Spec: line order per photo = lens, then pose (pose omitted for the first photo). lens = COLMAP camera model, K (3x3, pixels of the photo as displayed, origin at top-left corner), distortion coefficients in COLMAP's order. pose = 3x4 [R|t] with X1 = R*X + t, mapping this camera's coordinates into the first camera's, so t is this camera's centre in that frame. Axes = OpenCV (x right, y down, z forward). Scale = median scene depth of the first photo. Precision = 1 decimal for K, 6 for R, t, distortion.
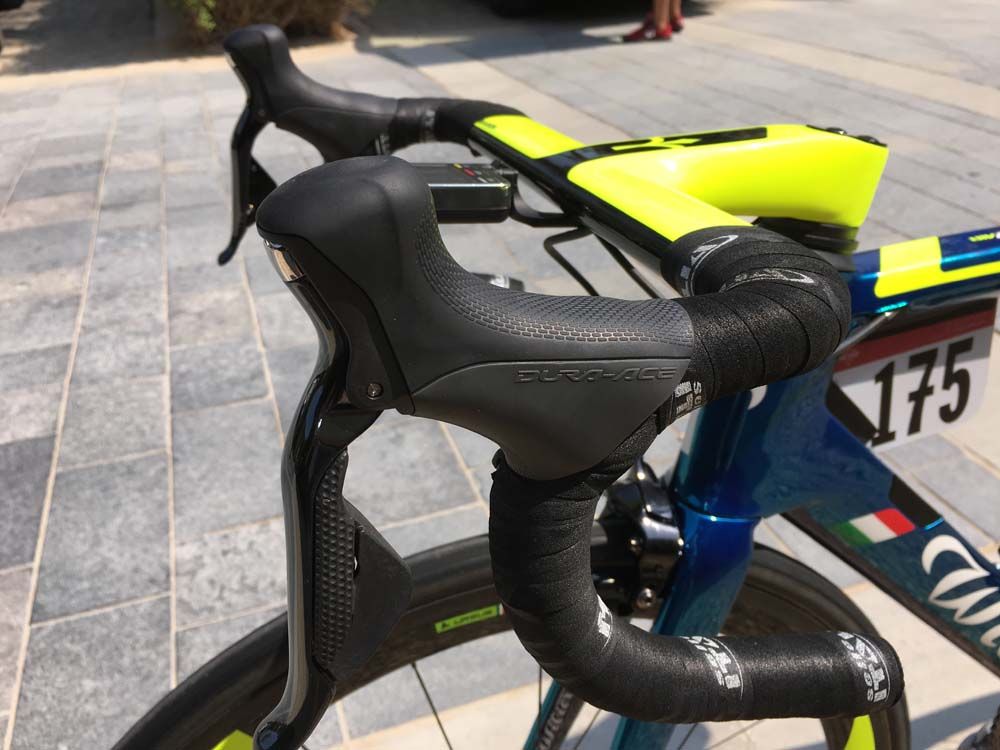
lens RADIAL K [[875.5, 0, 500.3], [0, 875.5, 373.9], [0, 0, 1]] dist [0.075880, -0.127626]
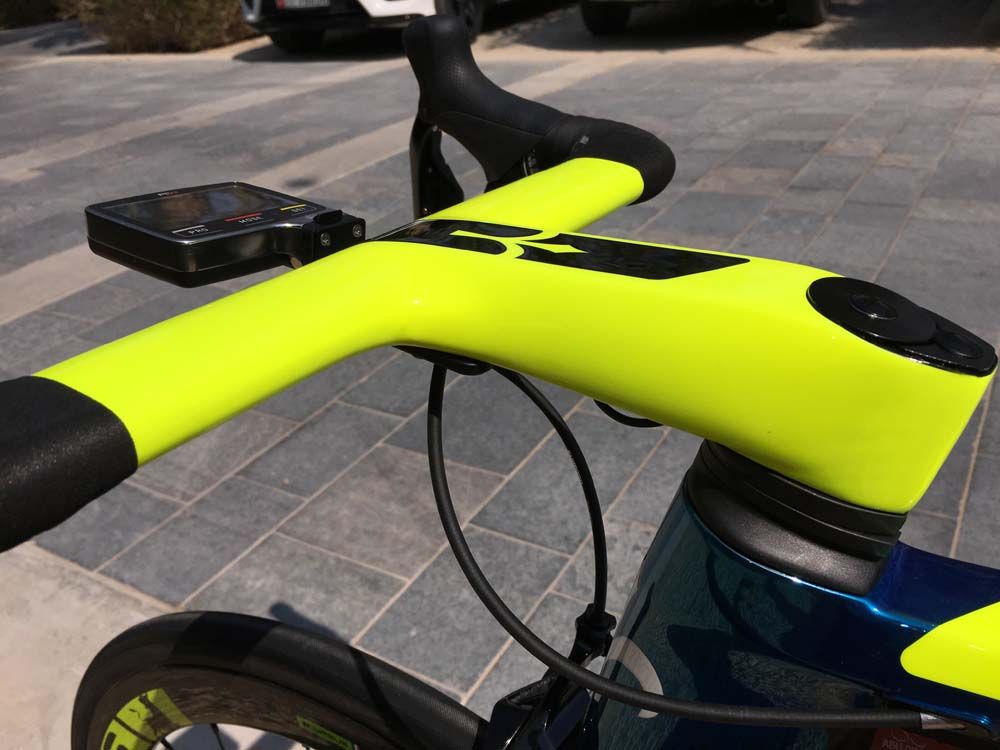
lens RADIAL K [[875.5, 0, 502.9], [0, 875.5, 372.2], [0, 0, 1]] dist [0.075880, -0.127626]
pose [[0.643817, 0.334812, -0.688041, 0.195438], [-0.320583, 0.934492, 0.154761, -0.082151], [0.694785, 0.120936, 0.708977, 0.170833]]
